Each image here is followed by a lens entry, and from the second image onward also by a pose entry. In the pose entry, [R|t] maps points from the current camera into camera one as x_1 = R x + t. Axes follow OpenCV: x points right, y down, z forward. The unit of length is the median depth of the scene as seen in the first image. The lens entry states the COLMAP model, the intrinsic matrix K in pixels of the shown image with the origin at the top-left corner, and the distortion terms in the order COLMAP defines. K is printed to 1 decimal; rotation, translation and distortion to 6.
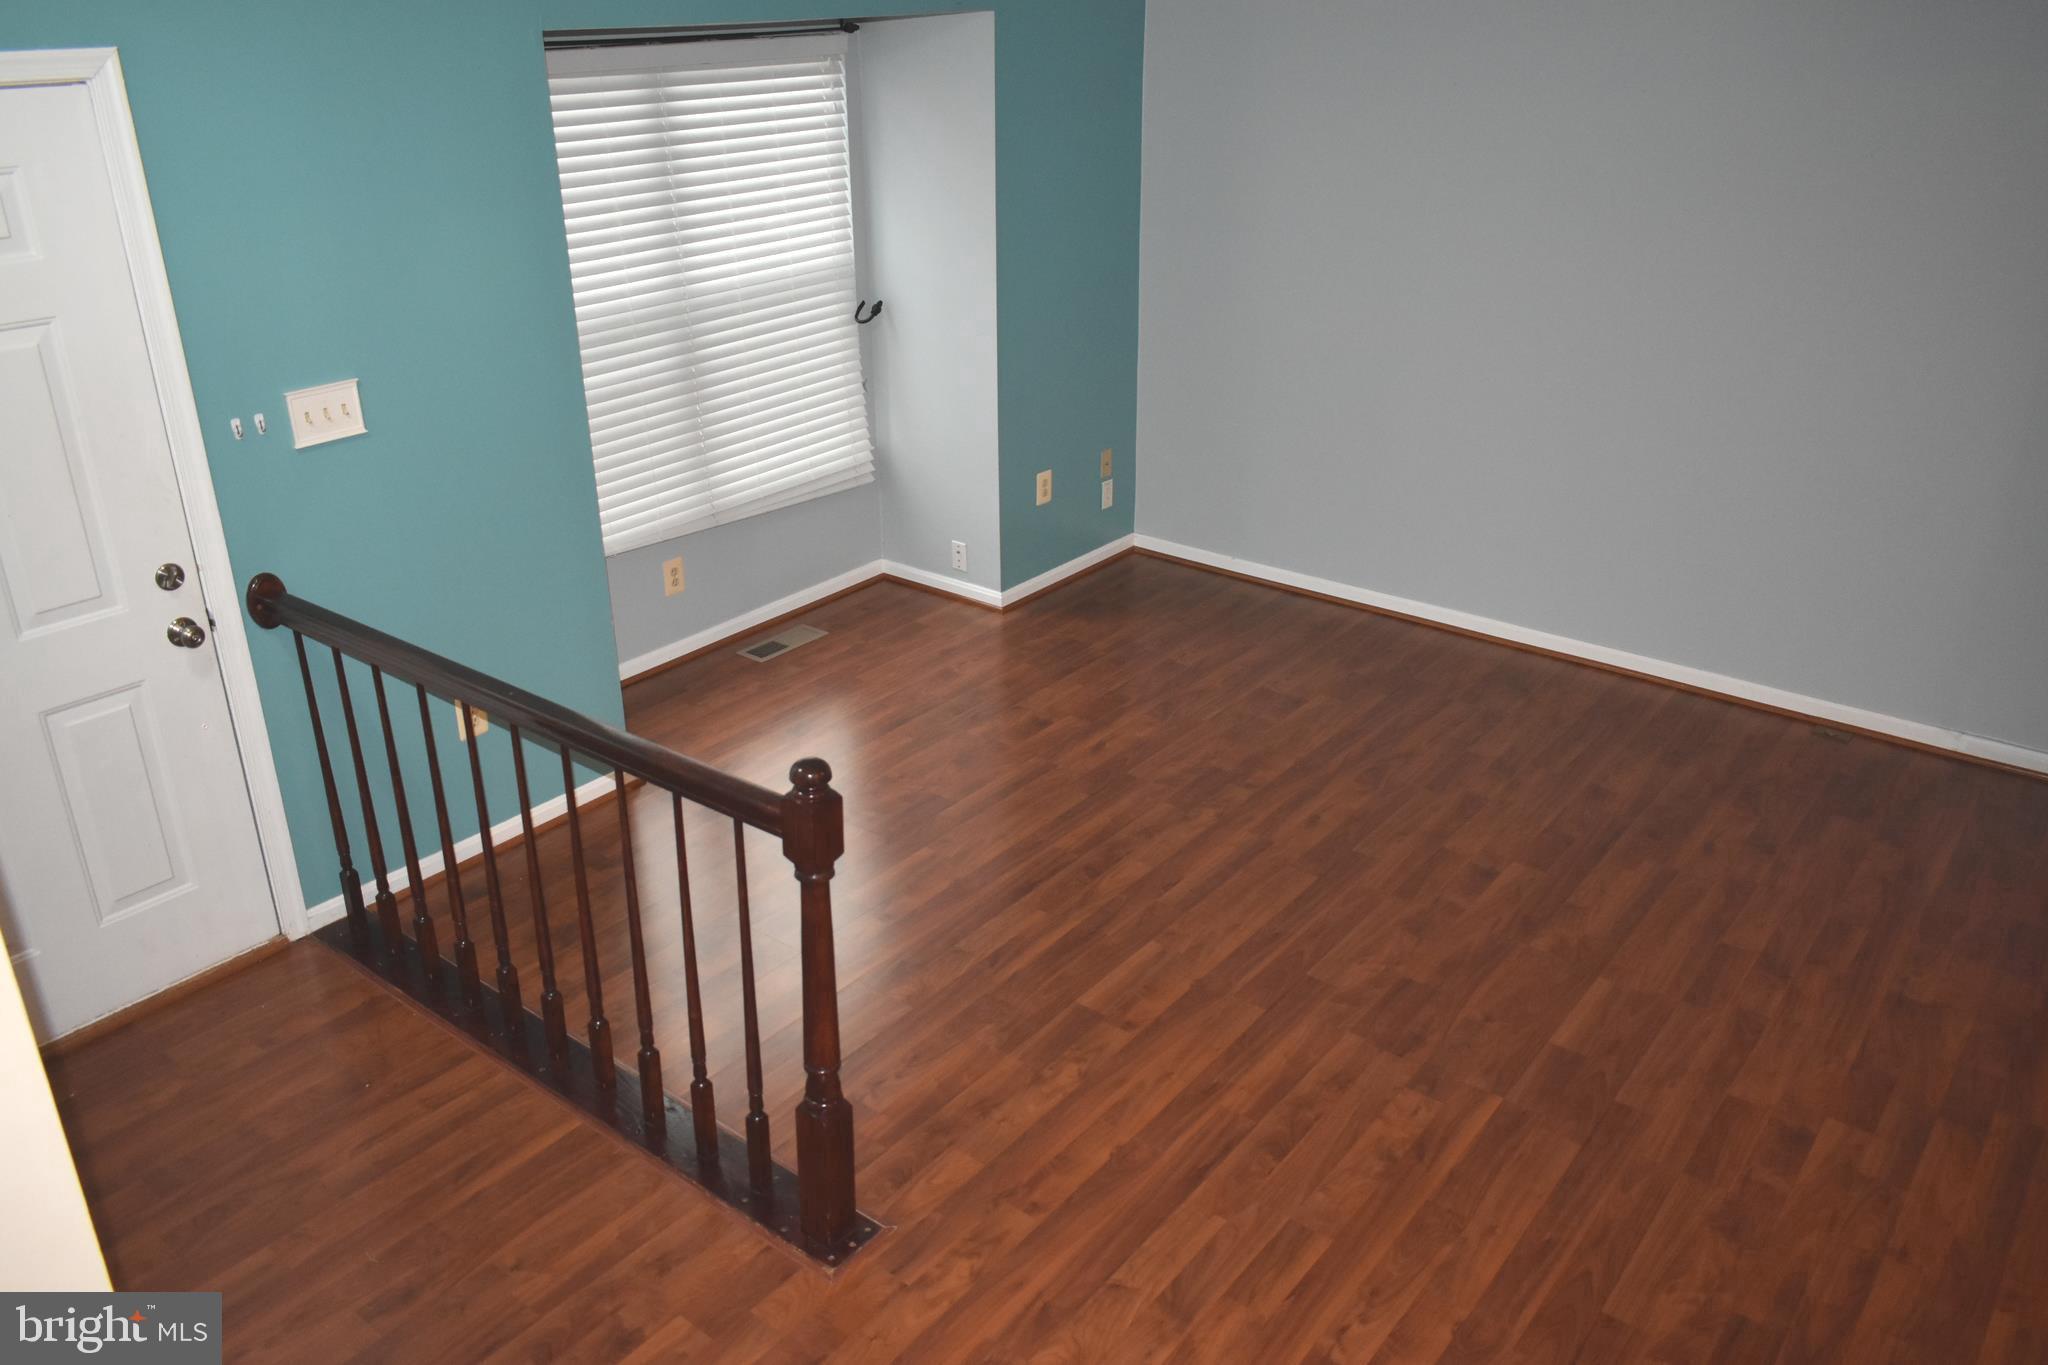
lens RADIAL K [[1569.6, 0, 1020.9], [0, 1569.6, 677.1], [0, 0, 1]] dist [-0.024142, 0.012366]
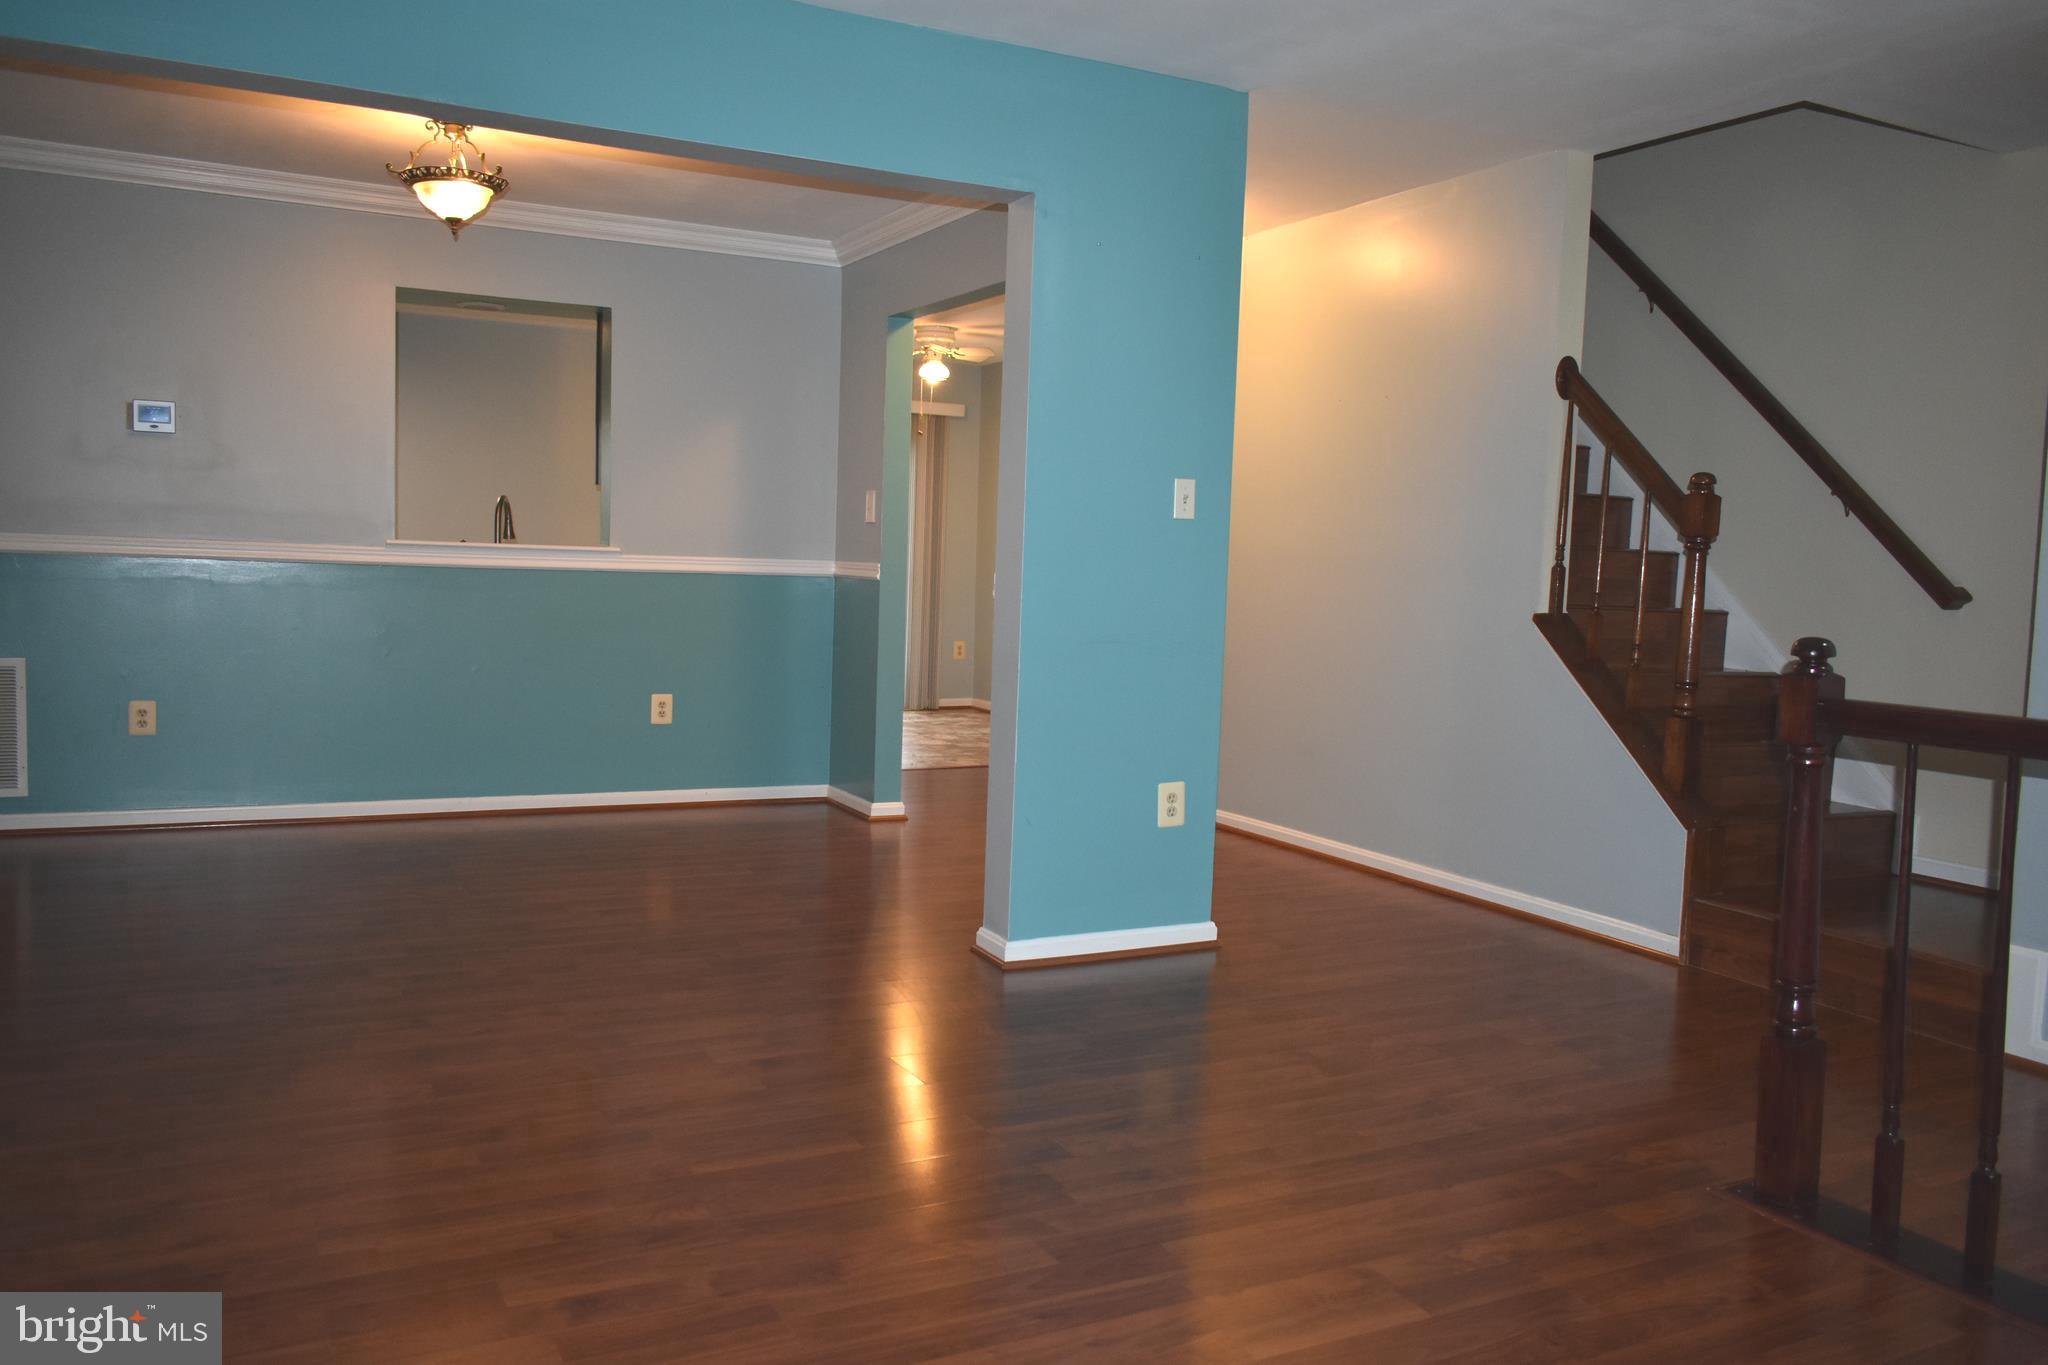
lens RADIAL K [[1569.6, 0, 1020.9], [0, 1569.6, 677.1], [0, 0, 1]] dist [-0.024142, 0.012366]
pose [[-0.911082, -0.057835, 0.408148, -0.057216], [0.142649, 0.884705, 0.443789, -0.331864], [-0.386757, 0.462550, -0.797788, 1.476647]]
